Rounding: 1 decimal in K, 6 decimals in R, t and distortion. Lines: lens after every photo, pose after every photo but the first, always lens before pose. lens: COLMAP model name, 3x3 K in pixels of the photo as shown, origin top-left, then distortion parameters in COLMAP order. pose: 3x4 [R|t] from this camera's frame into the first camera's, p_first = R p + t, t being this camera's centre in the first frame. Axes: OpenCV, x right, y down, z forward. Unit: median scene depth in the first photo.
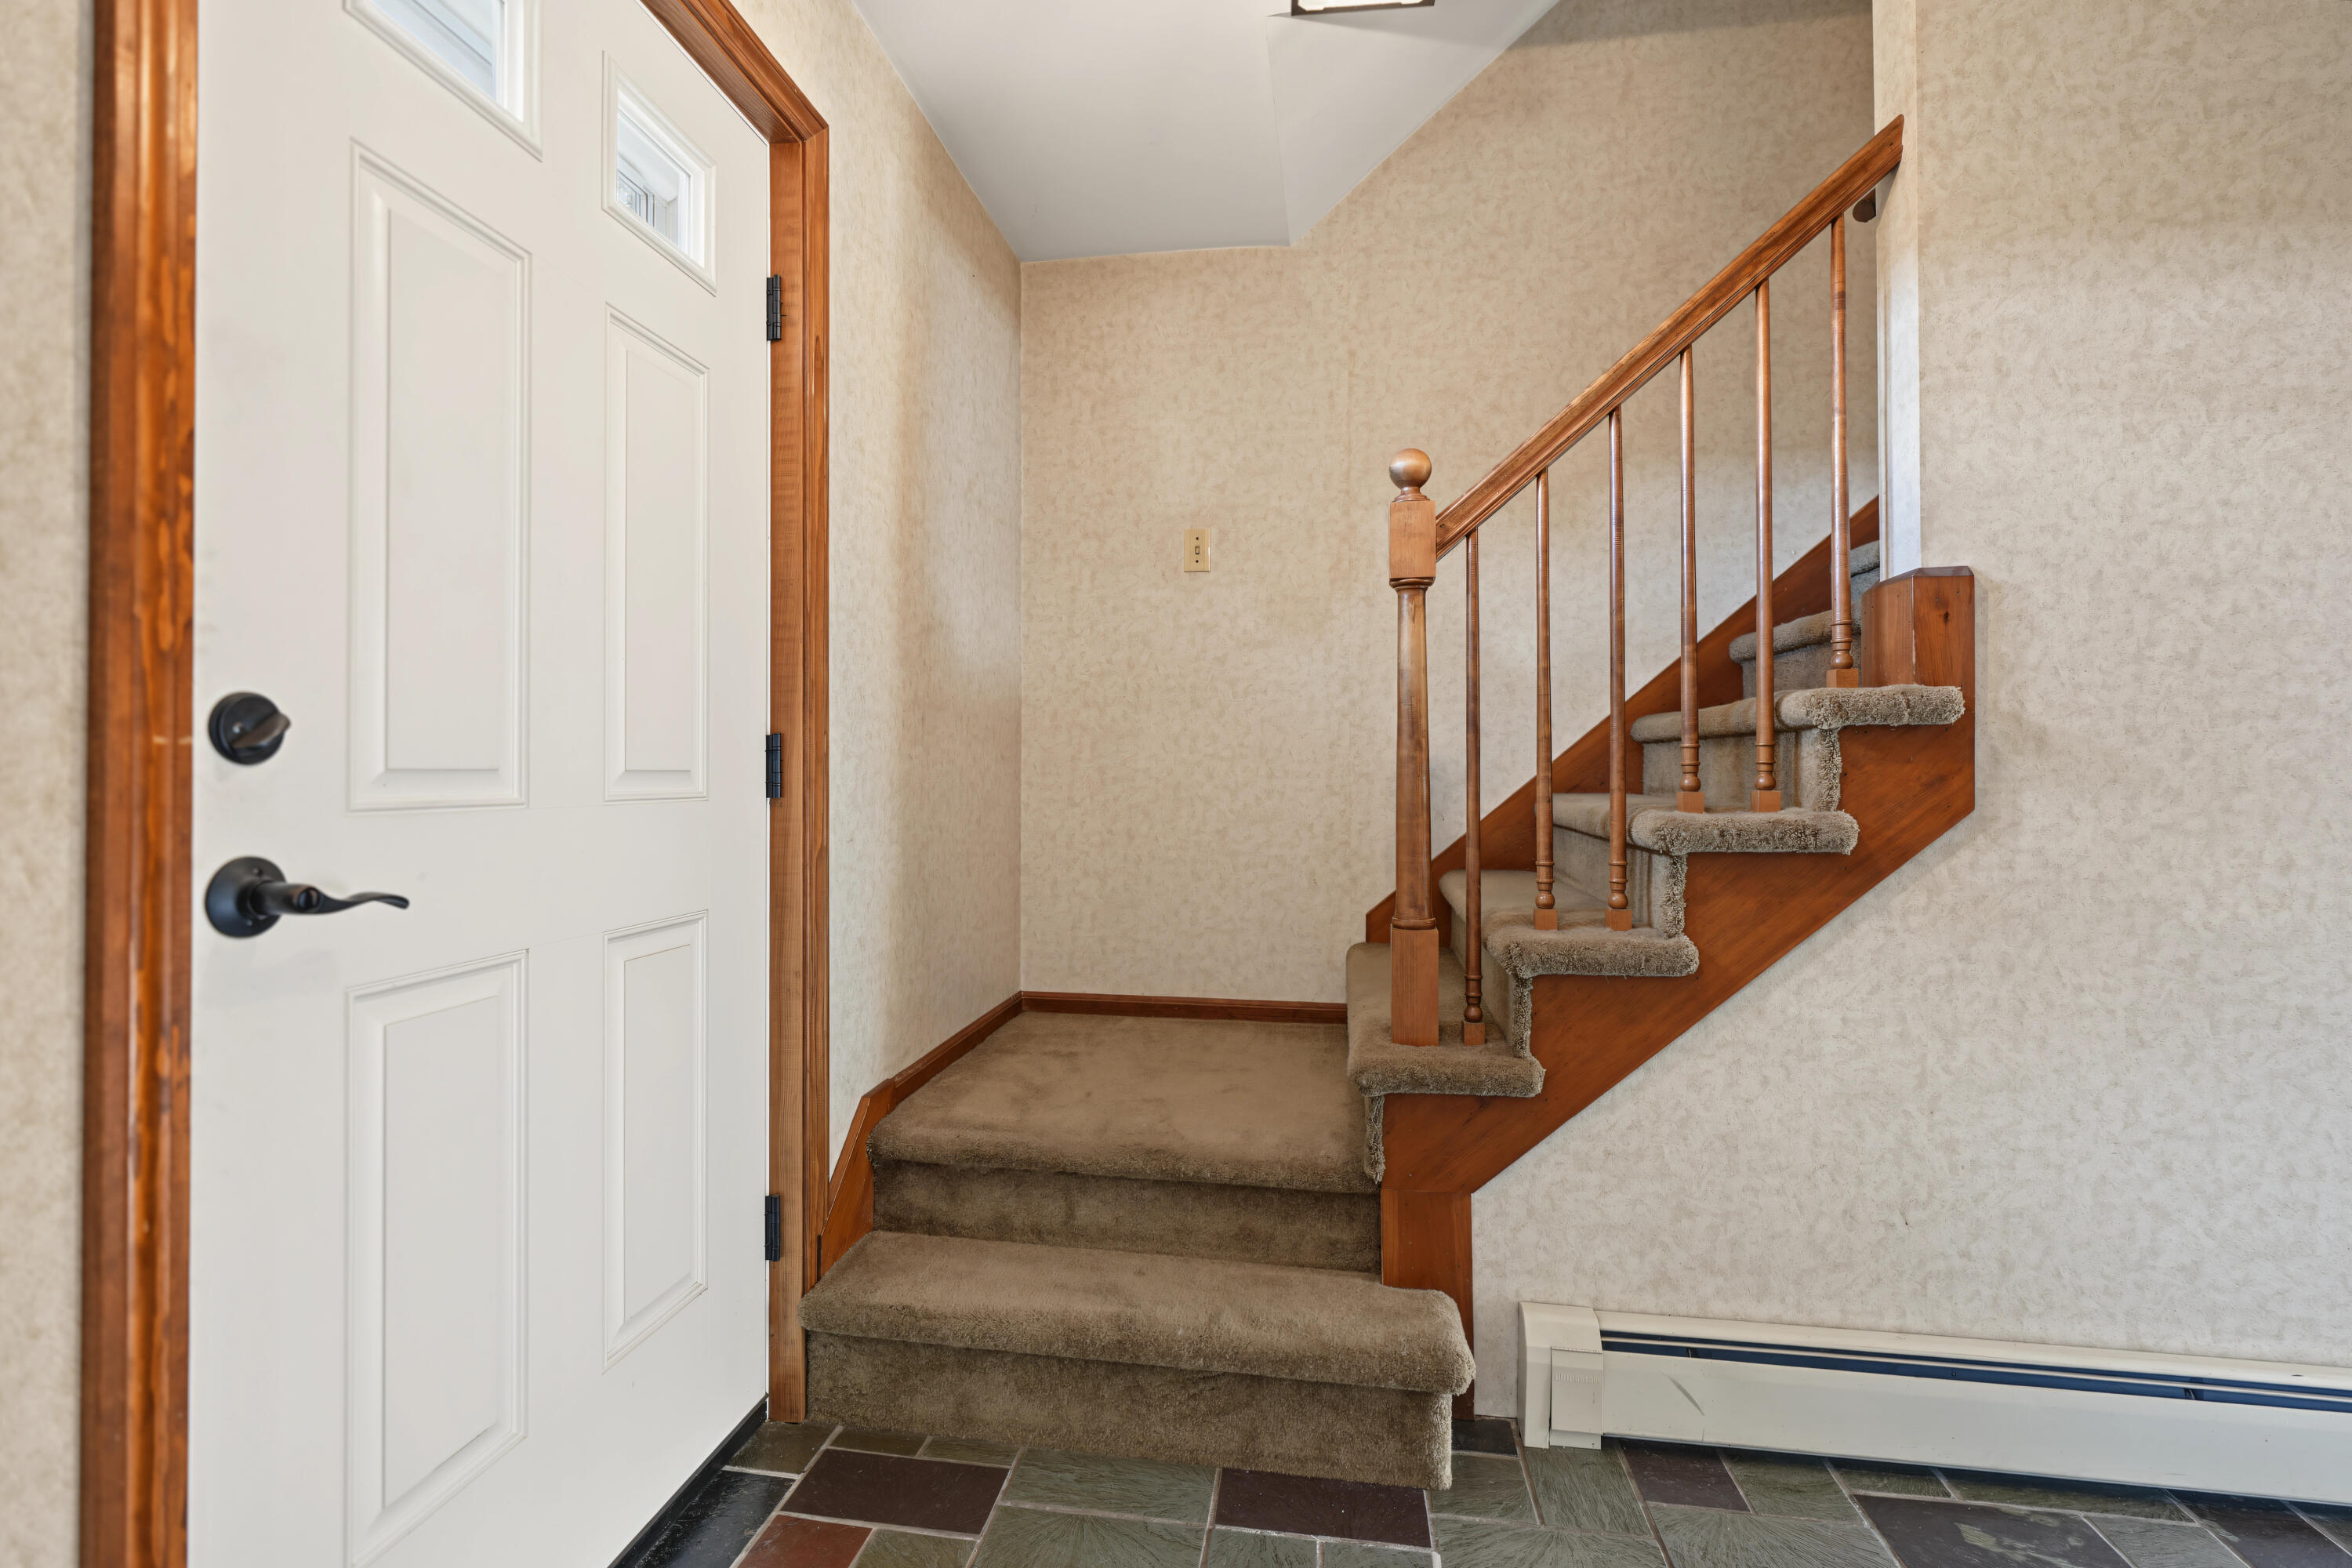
lens RADIAL K [[1064.9, 0, 1169.3], [0, 1064.9, 761.5], [0, 0, 1]] dist [0.001122, 0.000361]
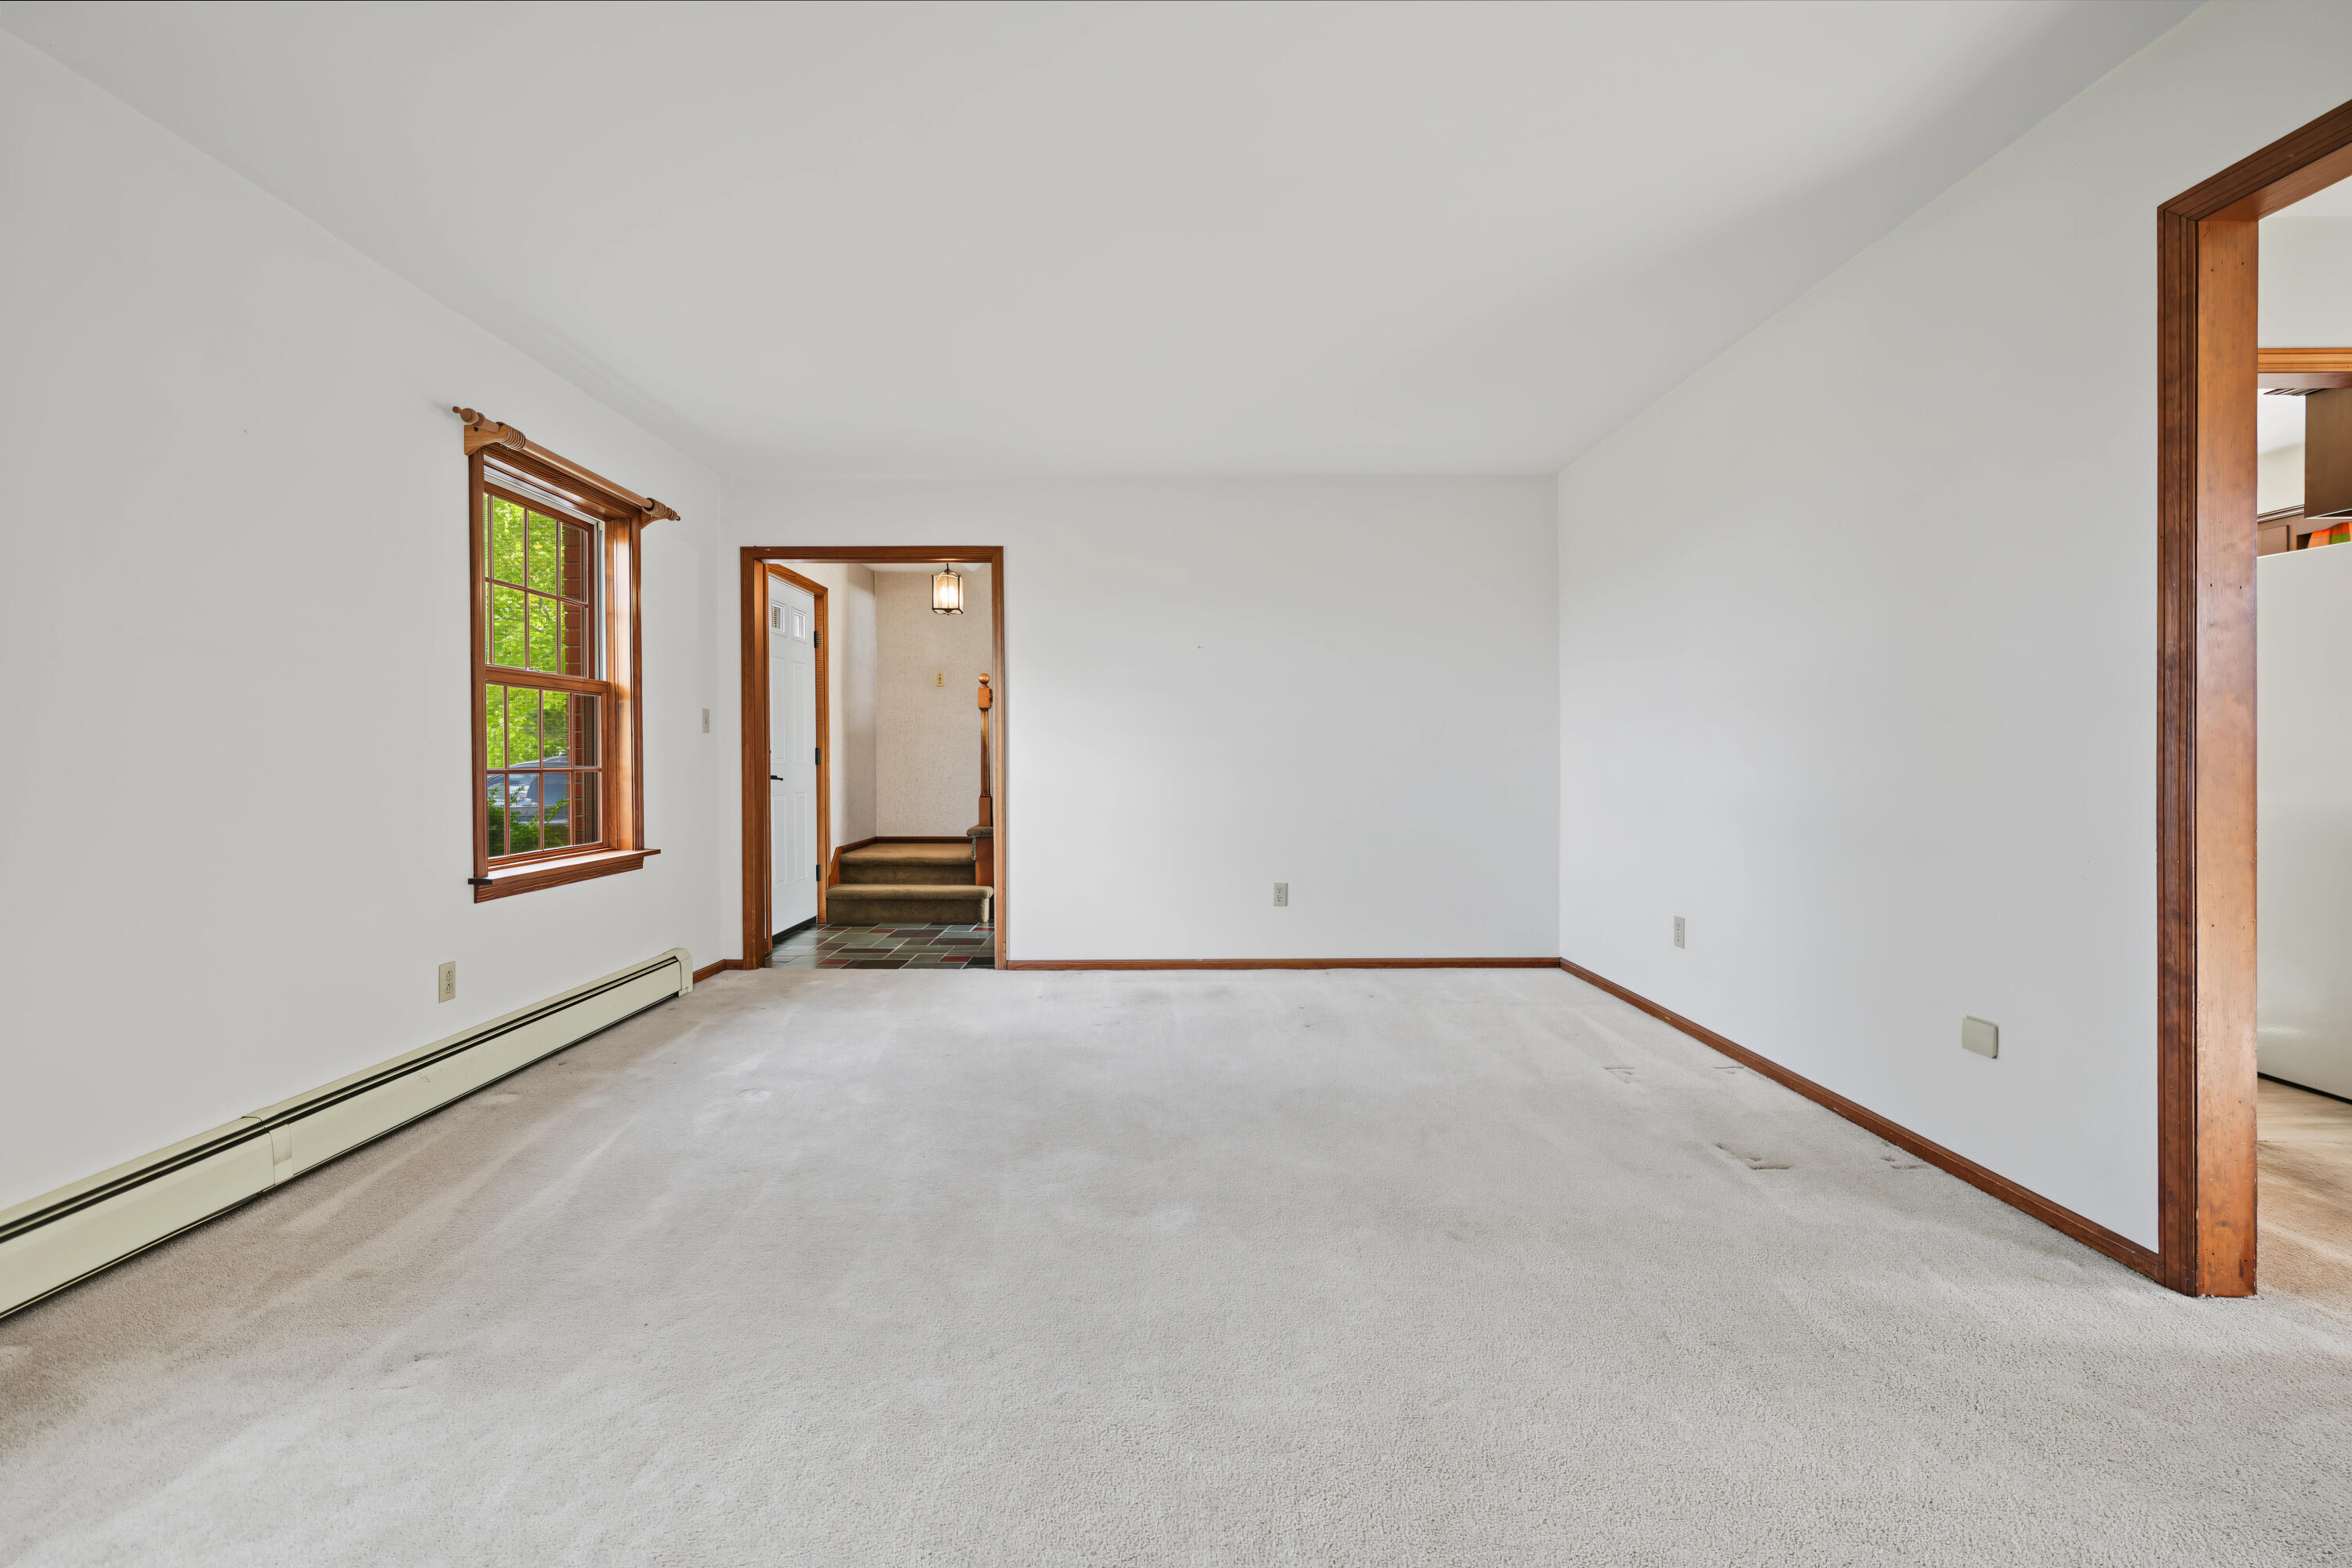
lens RADIAL K [[1064.9, 0, 1169.3], [0, 1064.9, 761.5], [0, 0, 1]] dist [0.001122, 0.000361]
pose [[0.987620, -0.006269, 0.156738, 0.286279], [0.004050, 0.999887, 0.014475, -0.029110], [-0.156811, -0.013661, 0.987534, -2.984433]]
